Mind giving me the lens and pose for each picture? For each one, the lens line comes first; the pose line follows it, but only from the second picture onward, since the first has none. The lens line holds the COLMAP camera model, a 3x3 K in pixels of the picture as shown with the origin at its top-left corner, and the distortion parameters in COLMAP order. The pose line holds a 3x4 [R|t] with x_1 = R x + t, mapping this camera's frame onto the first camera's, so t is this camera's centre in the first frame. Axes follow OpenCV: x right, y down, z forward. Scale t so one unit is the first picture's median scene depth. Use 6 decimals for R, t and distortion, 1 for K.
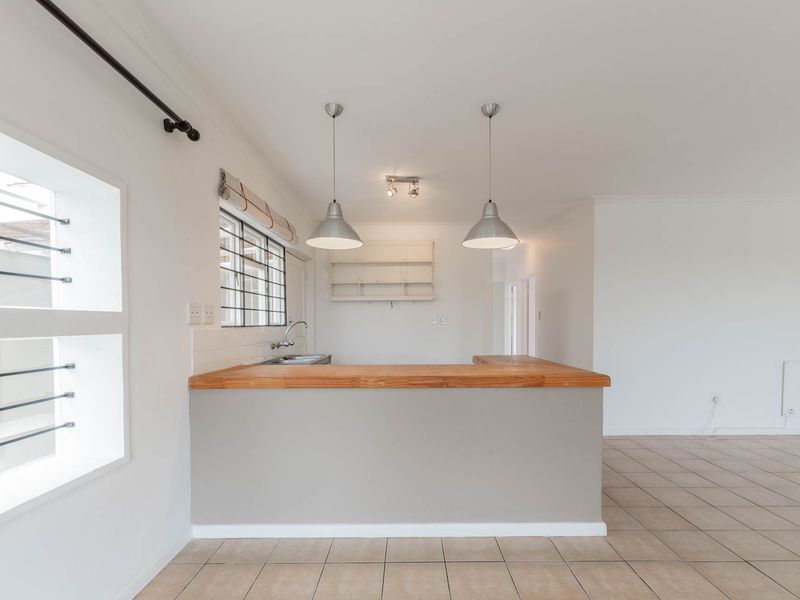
lens RADIAL K [[393.8, 0, 416.6], [0, 393.8, 333.6], [0, 0, 1]] dist [0.002887, 0.000645]
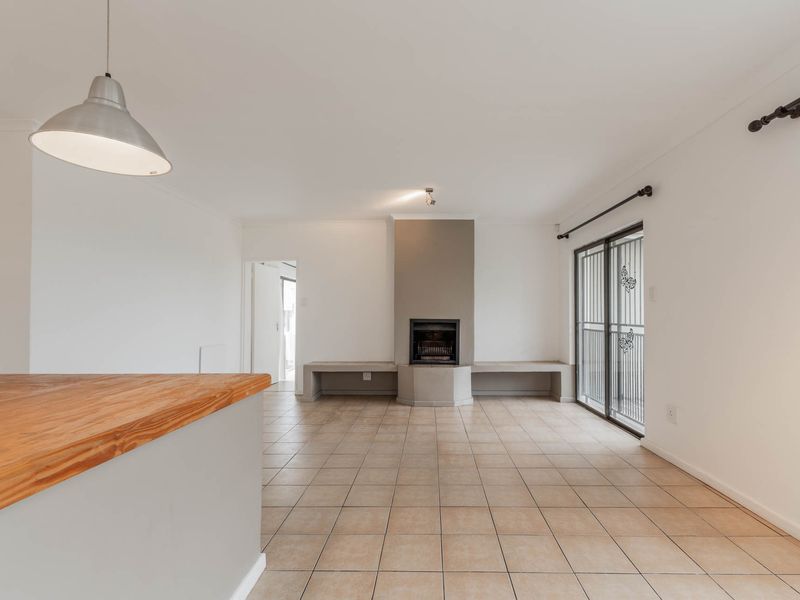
lens RADIAL K [[395.7, 0, 410.9], [0, 395.7, 310.7], [0, 0, 1]] dist [0.000207, -0.000073]
pose [[0.038124, 0.011833, 0.999203, -0.233416], [0.023816, 0.999635, -0.012747, -0.006552], [-0.998989, 0.024283, 0.037828, 0.434206]]
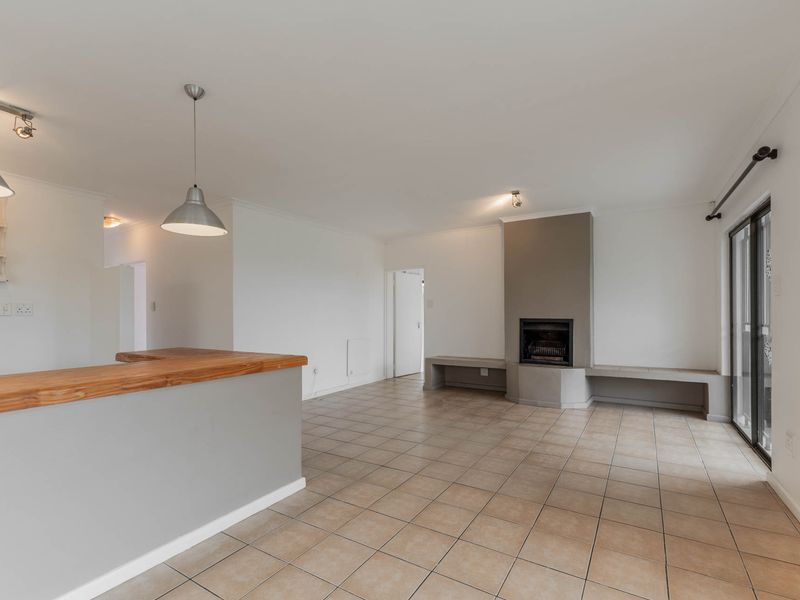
lens RADIAL K [[384.7, 0, 392.9], [0, 384.7, 315.9], [0, 0, 1]] dist [0.001567, 0.000118]
pose [[0.546119, -0.003720, 0.837699, -0.247046], [0.023901, 0.999652, -0.011143, 0.000875], [-0.837366, 0.026108, 0.546018, 0.071408]]
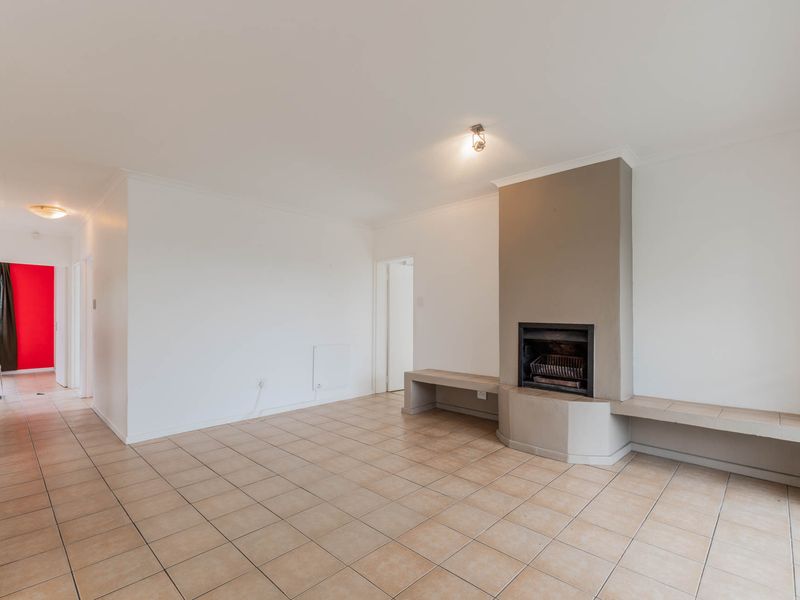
lens RADIAL K [[382.2, 0, 399.3], [0, 382.2, 312.4], [0, 0, 1]] dist [0.002484, 0.000466]
pose [[0.703585, 0.005964, 0.710586, 0.343301], [0.014362, 0.999641, -0.022611, -0.002843], [-0.710466, 0.026115, 0.703247, -0.030162]]
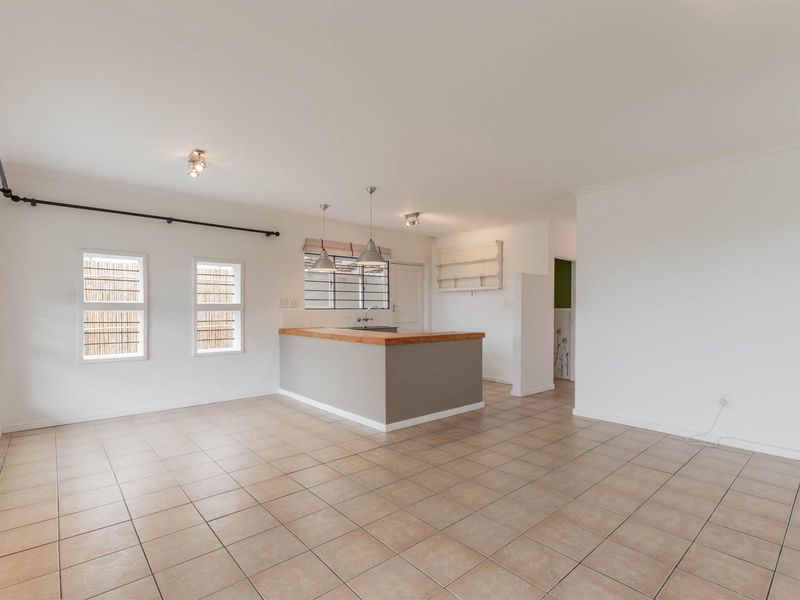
lens RADIAL K [[395.7, 0, 410.9], [0, 395.7, 310.7], [0, 0, 1]] dist [0.000207, -0.000073]
pose [[0.673788, 0.008867, -0.738872, 1.190601], [-0.021604, 0.999737, -0.007703, -0.002229], [0.738609, 0.021153, 0.673802, -0.054640]]
